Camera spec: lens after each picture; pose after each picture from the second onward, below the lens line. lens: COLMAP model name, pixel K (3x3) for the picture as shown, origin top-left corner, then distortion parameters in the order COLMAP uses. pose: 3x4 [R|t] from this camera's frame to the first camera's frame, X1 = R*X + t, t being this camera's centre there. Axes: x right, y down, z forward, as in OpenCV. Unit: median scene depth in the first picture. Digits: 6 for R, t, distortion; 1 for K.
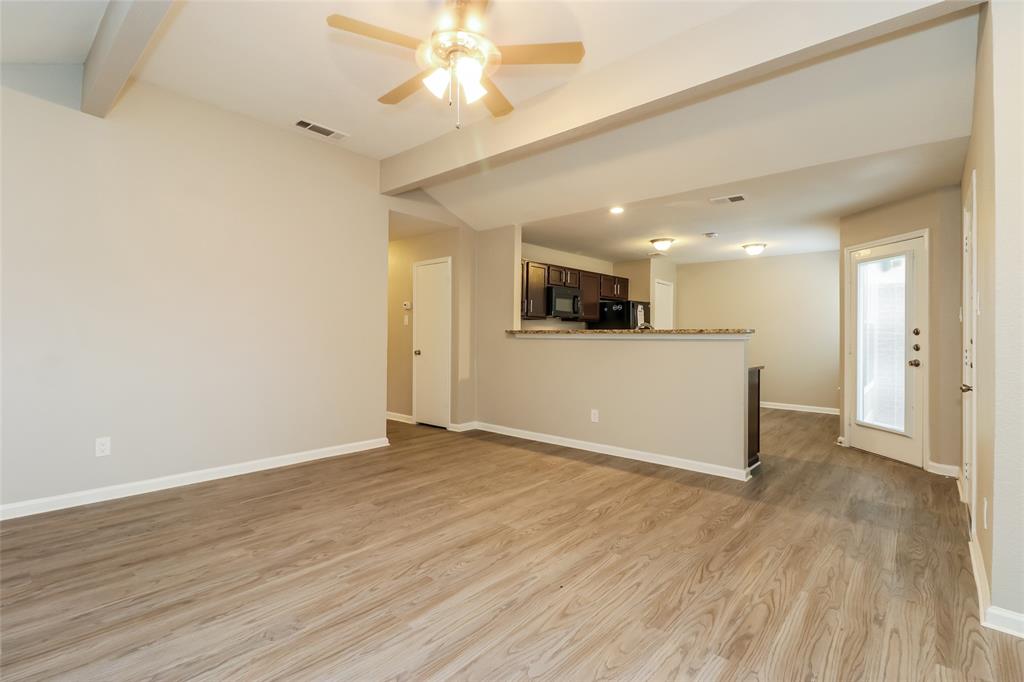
lens RADIAL K [[468.8, 0, 510.2], [0, 468.8, 336.7], [0, 0, 1]] dist [0.014901, -0.003383]
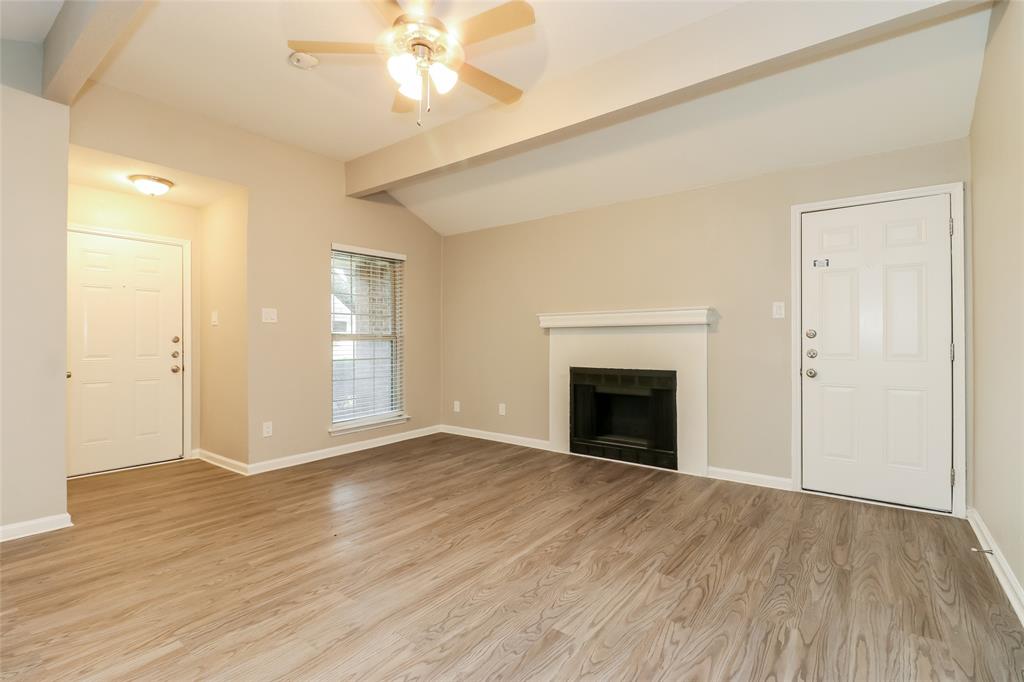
lens RADIAL K [[468.8, 0, 513.8], [0, 468.8, 334.6], [0, 0, 1]] dist [0.014901, -0.003383]
pose [[-0.997042, -0.007154, -0.076520, -0.247657], [-0.005667, 0.999791, -0.019630, 0.007196], [0.076644, -0.019139, -0.996875, 2.107329]]
